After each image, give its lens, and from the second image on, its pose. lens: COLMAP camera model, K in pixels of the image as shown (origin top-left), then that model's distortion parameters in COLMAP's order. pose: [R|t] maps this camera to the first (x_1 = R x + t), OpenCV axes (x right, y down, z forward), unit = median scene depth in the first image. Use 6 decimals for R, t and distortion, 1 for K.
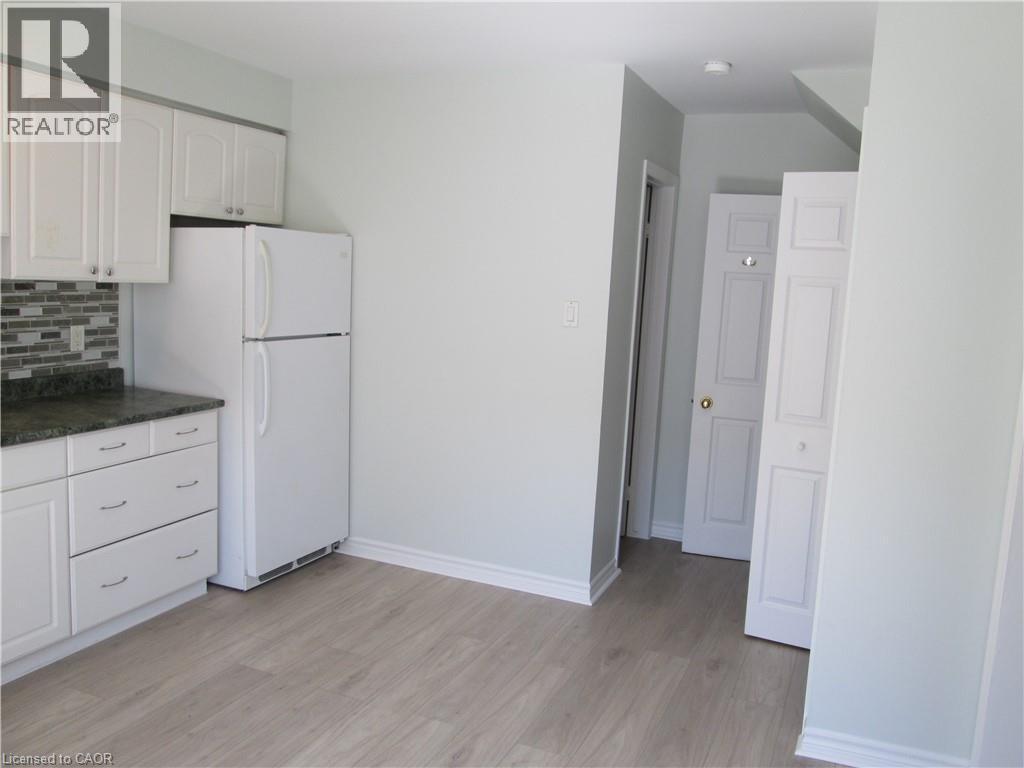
lens RADIAL K [[859.7, 0, 522.0], [0, 859.7, 381.0], [0, 0, 1]] dist [-0.042343, 0.007505]
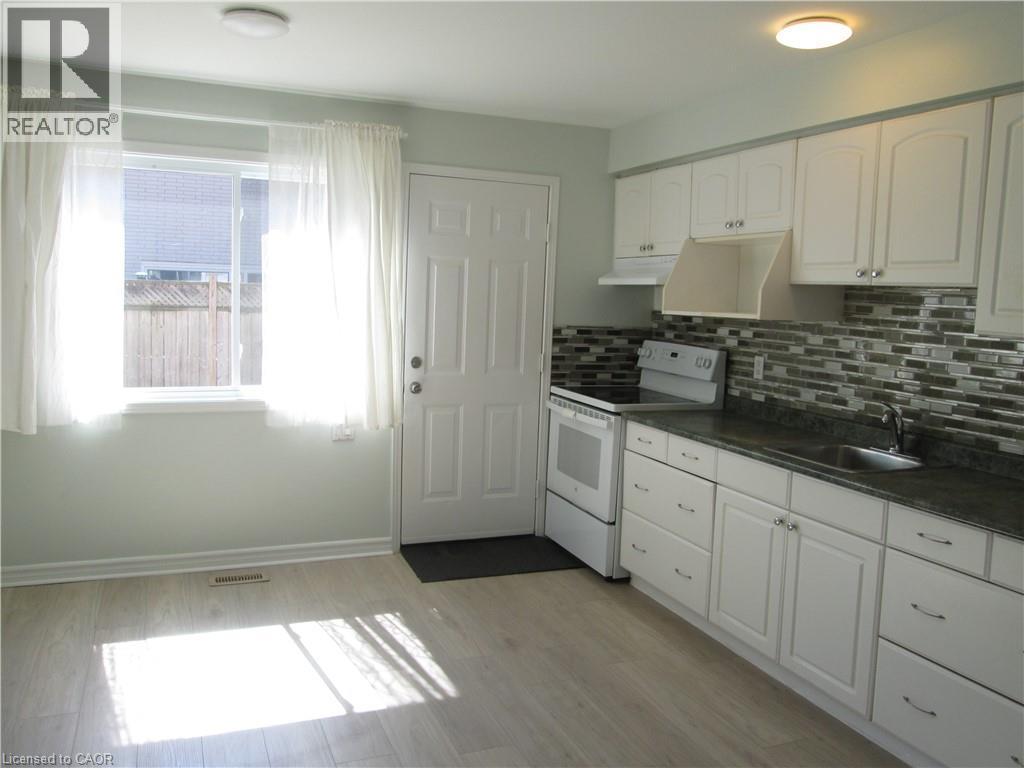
lens RADIAL K [[841.0, 0, 494.1], [0, 841.0, 384.4], [0, 0, 1]] dist [-0.048290, -0.001661]
pose [[-0.709192, 0.000606, -0.705015, 0.317985], [-0.160650, 0.973553, 0.162440, -0.108508], [0.686468, 0.228462, -0.690339, 1.068491]]
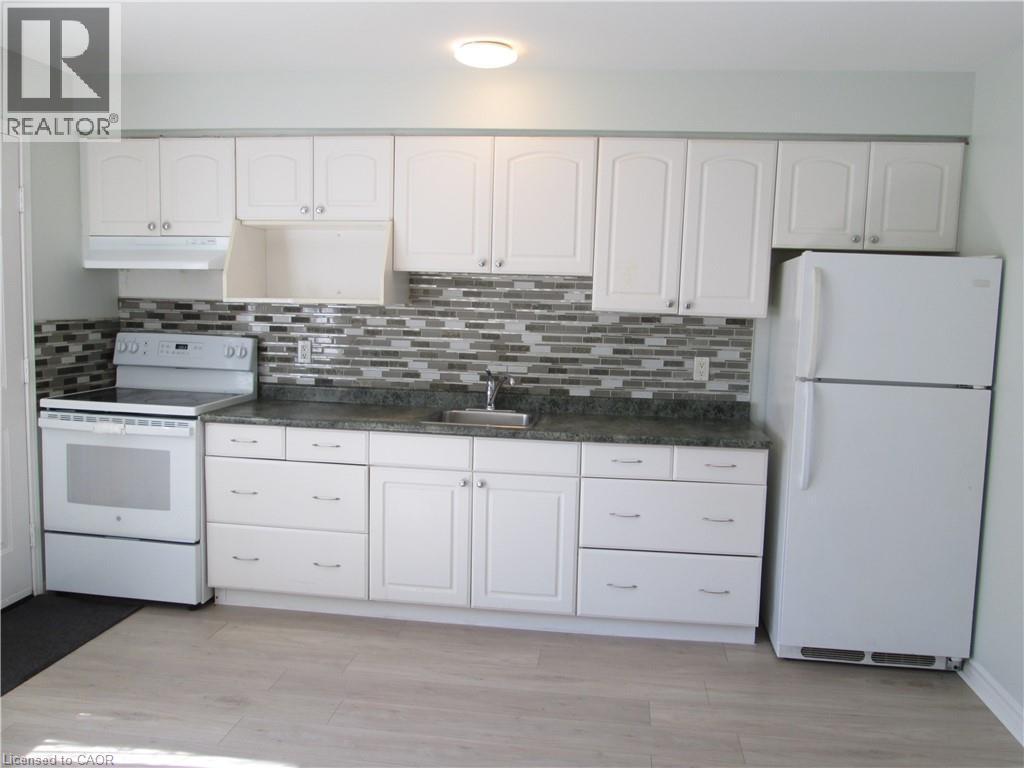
lens RADIAL K [[859.7, 0, 522.0], [0, 859.7, 381.0], [0, 0, 1]] dist [-0.042343, 0.007505]
pose [[0.272383, 0.052035, -0.960781, 0.475920], [-0.133647, 0.990903, 0.015777, -0.021727], [0.952862, 0.124108, 0.276860, 0.483843]]
